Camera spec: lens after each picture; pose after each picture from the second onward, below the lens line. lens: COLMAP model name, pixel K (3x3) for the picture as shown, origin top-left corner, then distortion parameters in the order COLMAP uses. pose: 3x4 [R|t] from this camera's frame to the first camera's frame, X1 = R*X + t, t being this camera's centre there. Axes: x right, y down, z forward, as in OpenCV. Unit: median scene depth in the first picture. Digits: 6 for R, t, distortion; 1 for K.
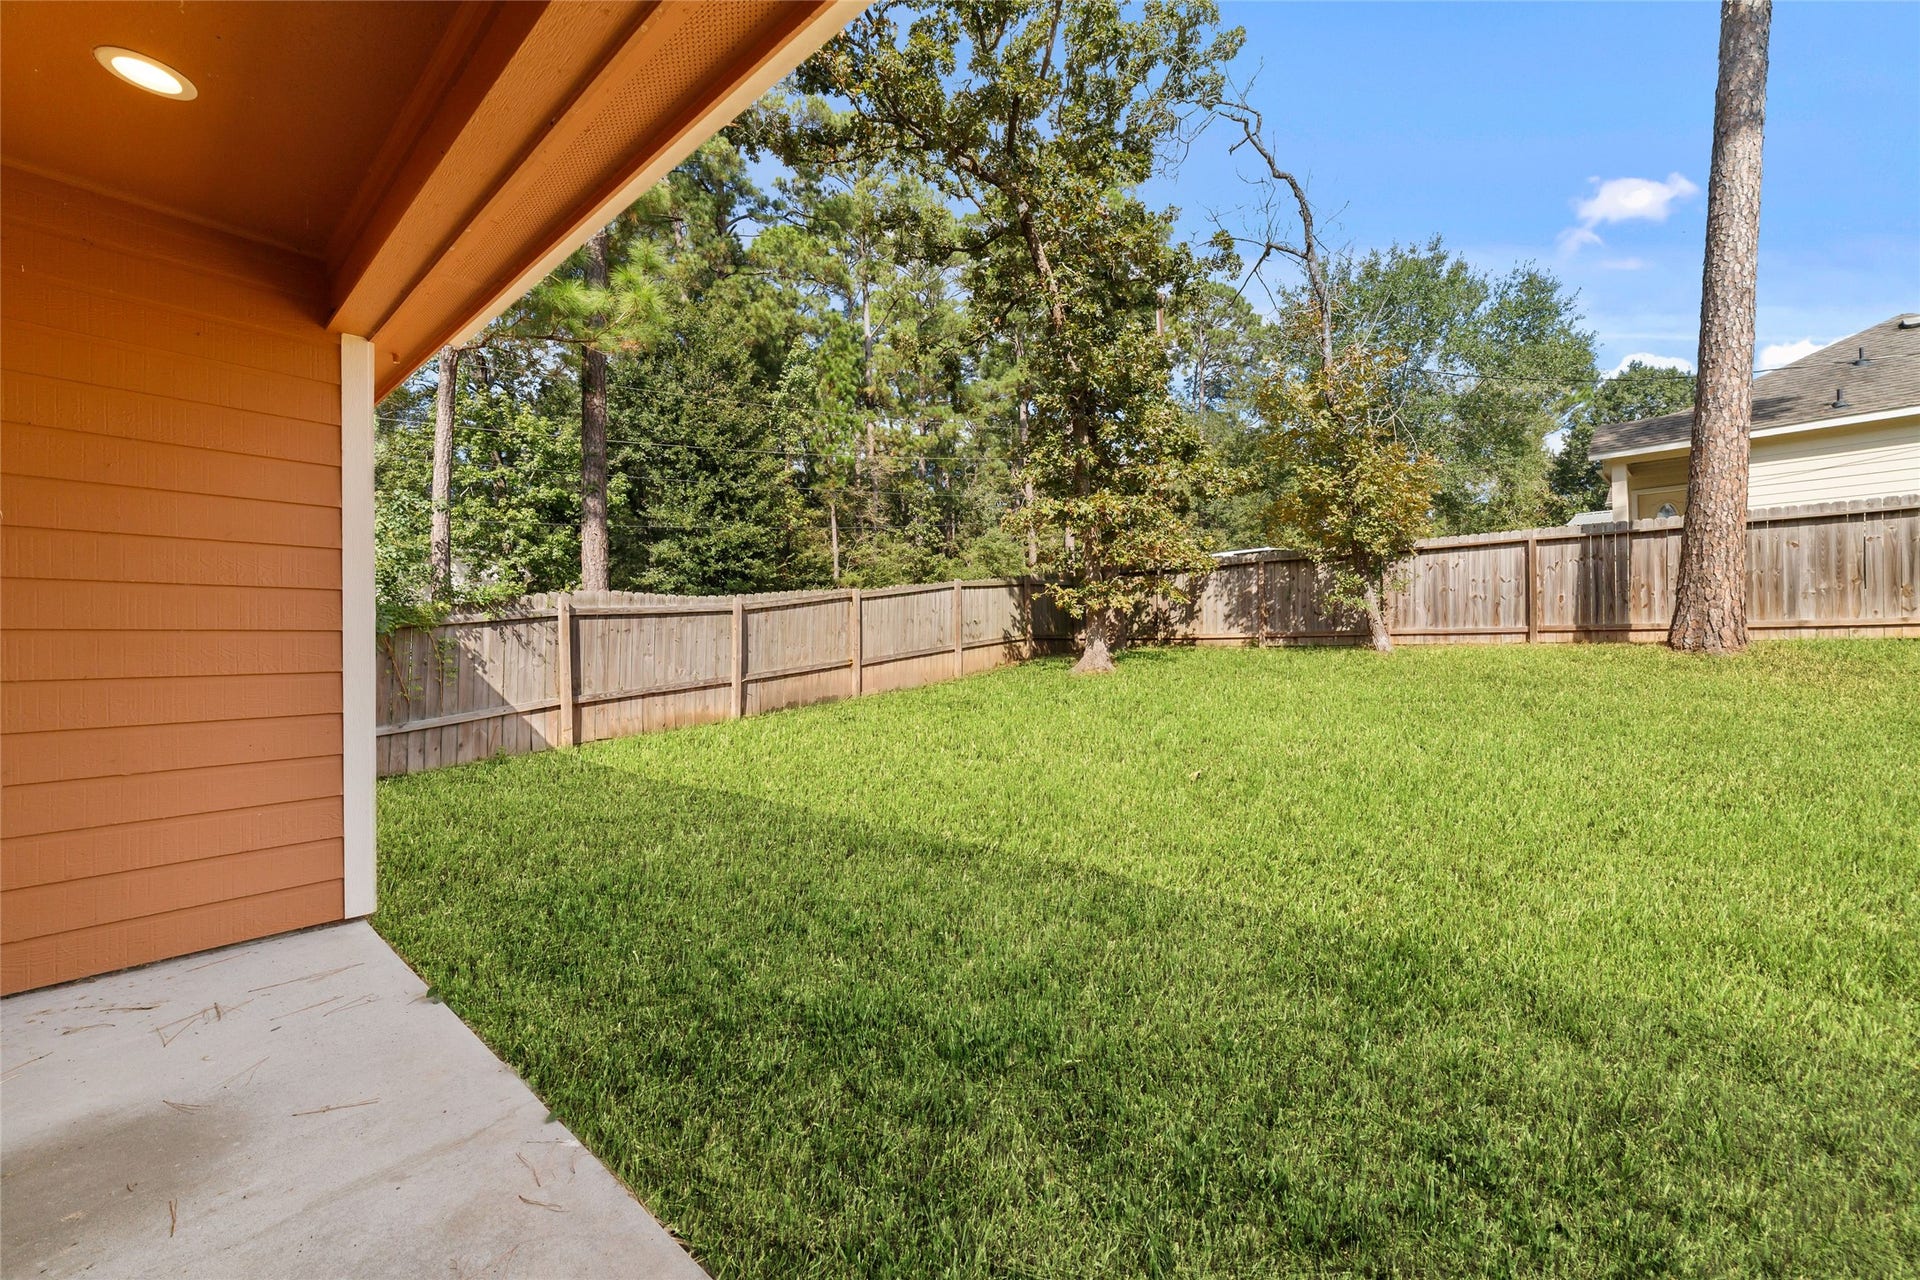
lens RADIAL K [[747.8, 0, 967.6], [0, 747.8, 638.5], [0, 0, 1]] dist [-0.023341, 0.008136]
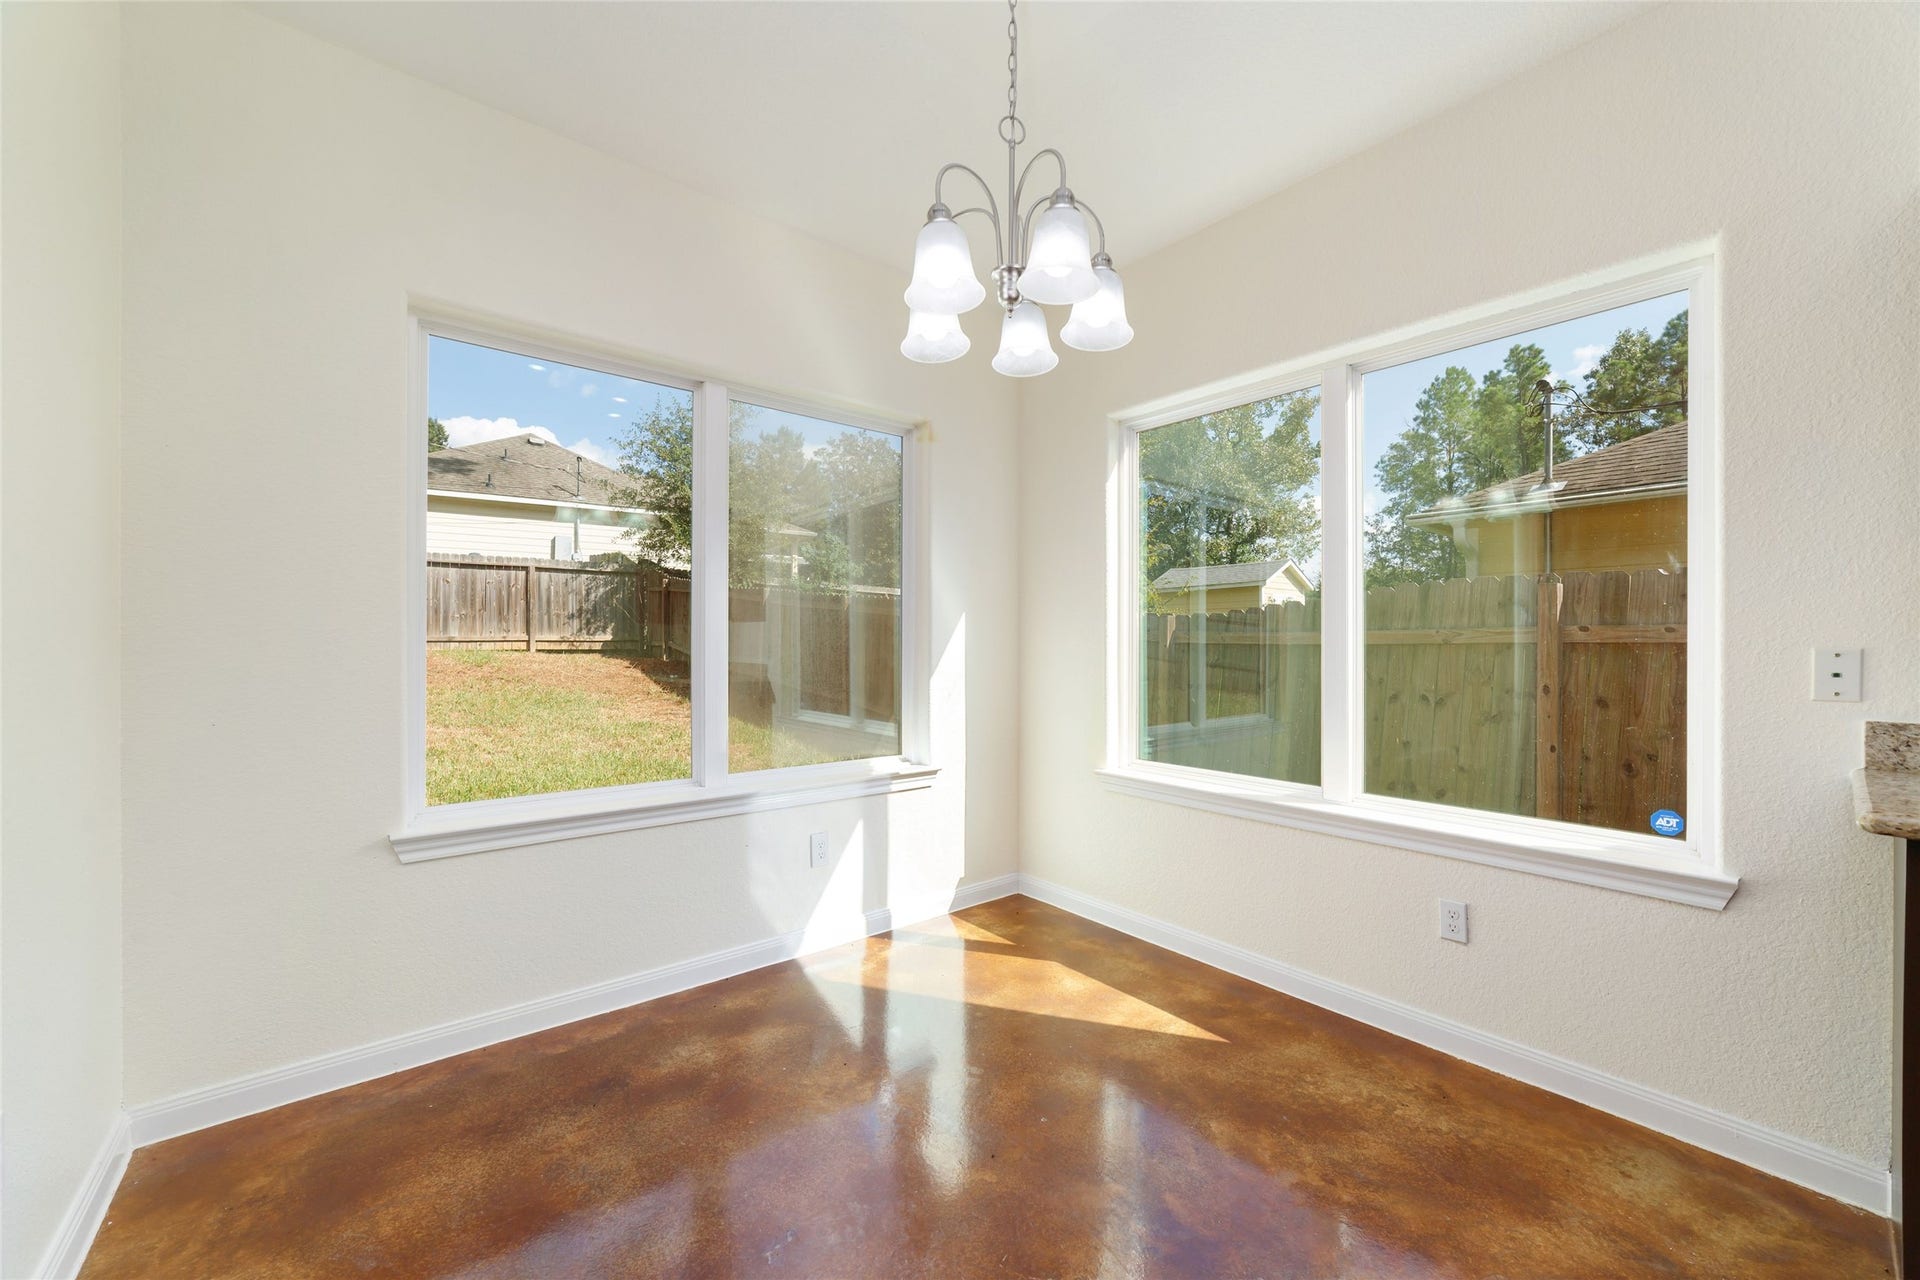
lens RADIAL K [[736.1, 0, 964.6], [0, 736.1, 646.8], [0, 0, 1]] dist [-0.025169, 0.008488]
pose [[0.177377, 0.007536, 0.984114, -0.047823], [-0.007625, 0.999951, -0.006283, -0.003790], [-0.984113, -0.006390, 0.177426, -0.198287]]
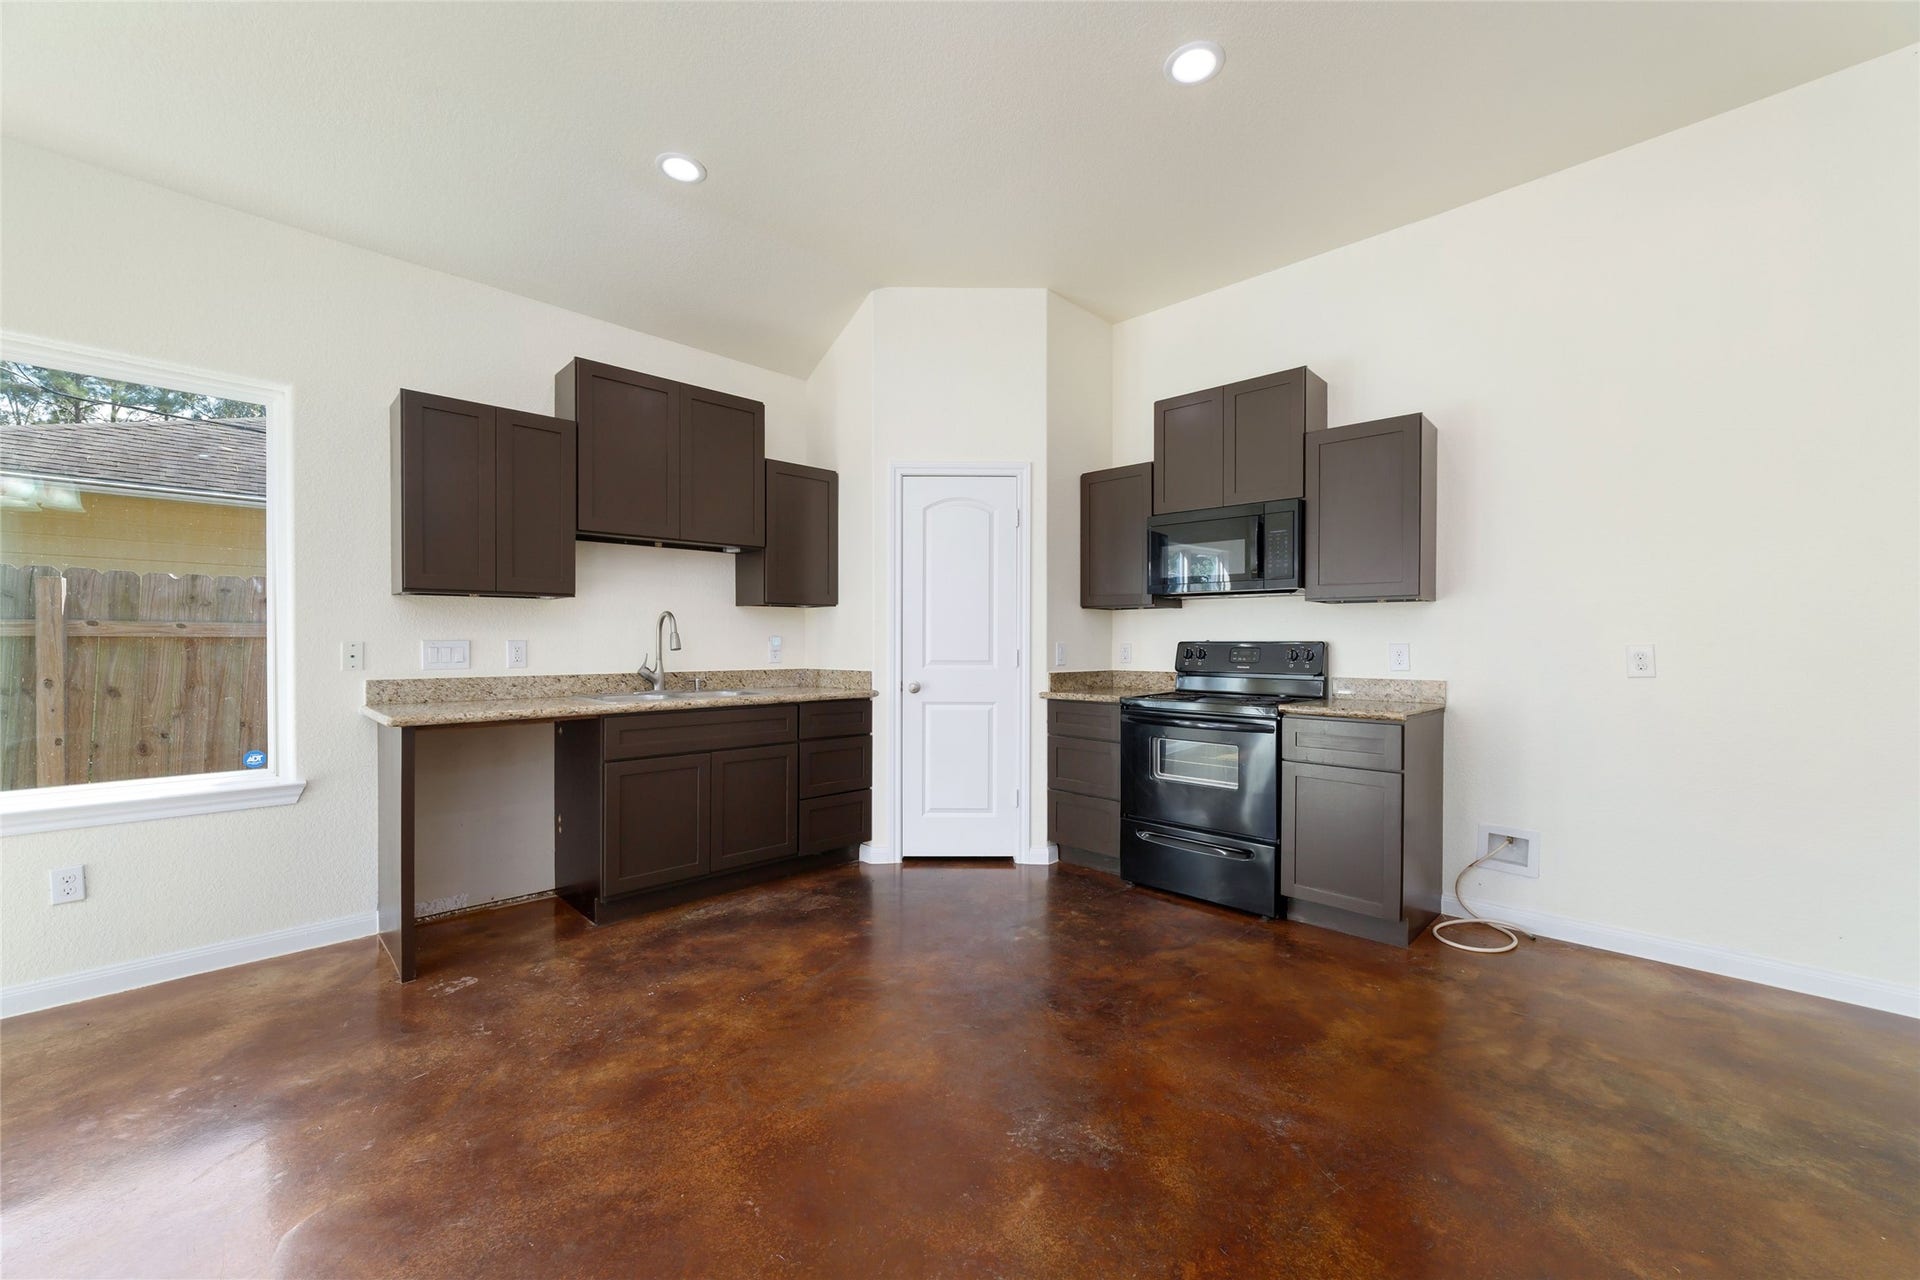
lens RADIAL K [[736.1, 0, 964.6], [0, 736.1, 646.8], [0, 0, 1]] dist [-0.025169, 0.008488]
pose [[-0.997330, 0.006856, 0.072704, -0.122224], [0.007168, 0.999966, 0.004033, -0.003285], [-0.072674, 0.004544, -0.997345, -0.089256]]
